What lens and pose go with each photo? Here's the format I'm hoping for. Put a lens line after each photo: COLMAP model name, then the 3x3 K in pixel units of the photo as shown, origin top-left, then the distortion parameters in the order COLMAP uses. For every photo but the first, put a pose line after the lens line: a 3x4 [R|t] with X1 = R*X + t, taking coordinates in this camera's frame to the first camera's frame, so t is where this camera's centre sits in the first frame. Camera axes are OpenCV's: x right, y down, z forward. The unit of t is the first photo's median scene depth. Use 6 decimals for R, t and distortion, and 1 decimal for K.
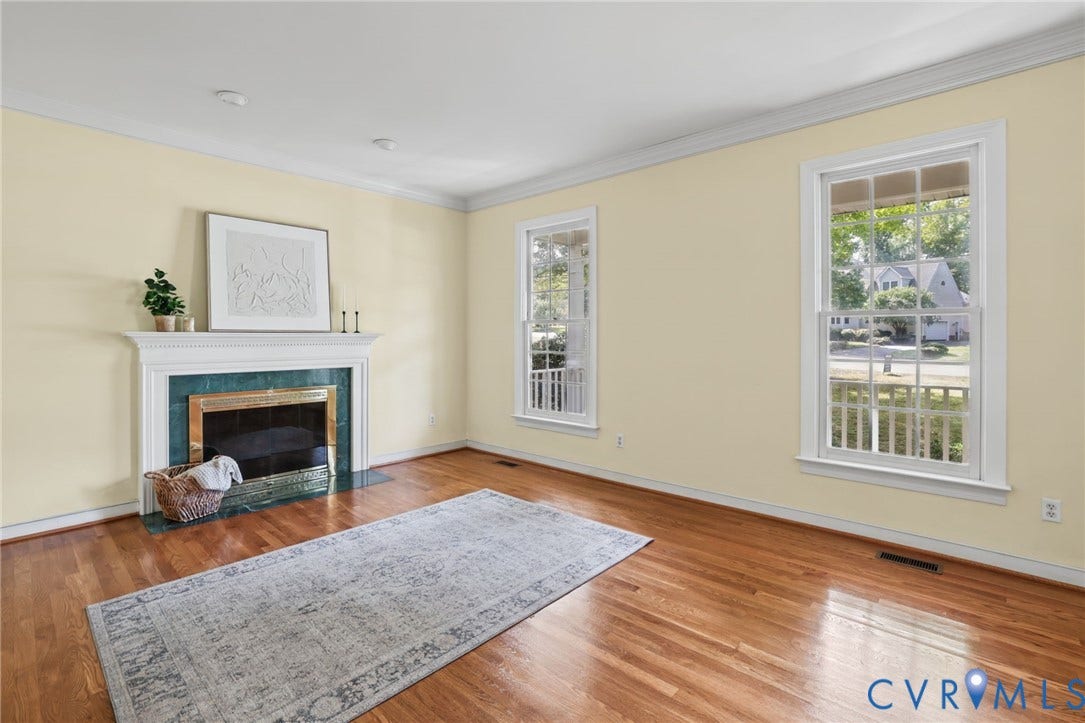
lens RADIAL K [[497.8, 0, 542.6], [0, 497.8, 333.8], [0, 0, 1]] dist [-0.015813, 0.000934]
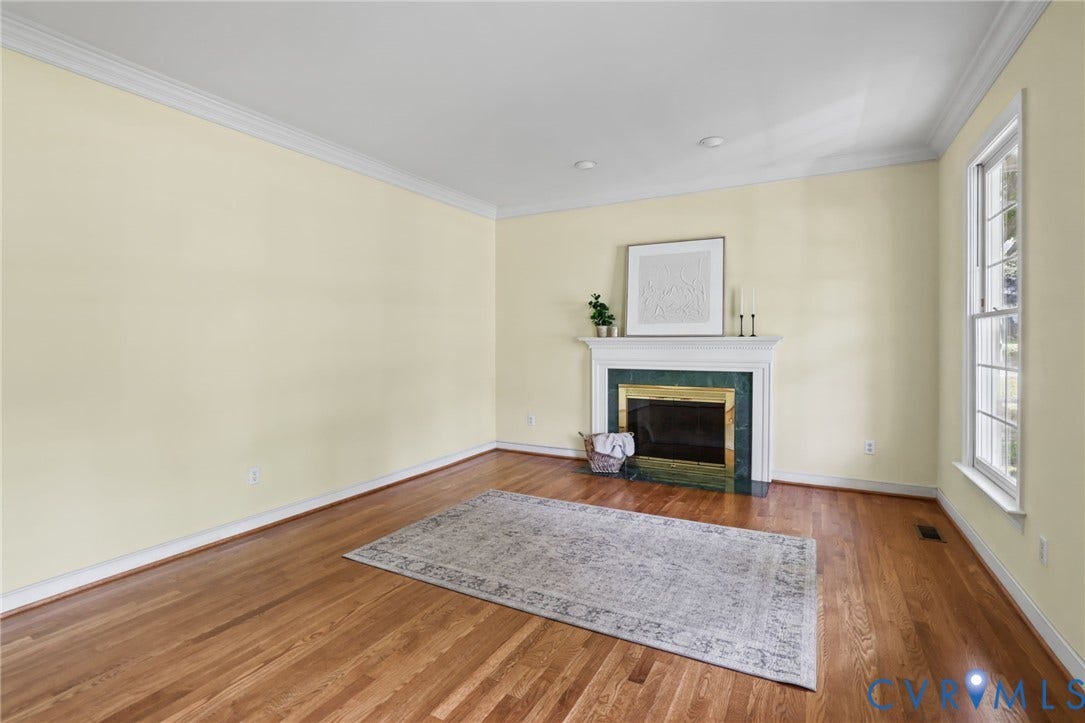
lens RADIAL K [[504.4, 0, 537.3], [0, 504.4, 343.1], [0, 0, 1]] dist [-0.064696, 0.028662]
pose [[0.236796, 0.002472, -0.971556, 0.602613], [0.008029, 0.999958, 0.004501, 0.004399], [0.971526, -0.008867, 0.236767, 0.478138]]
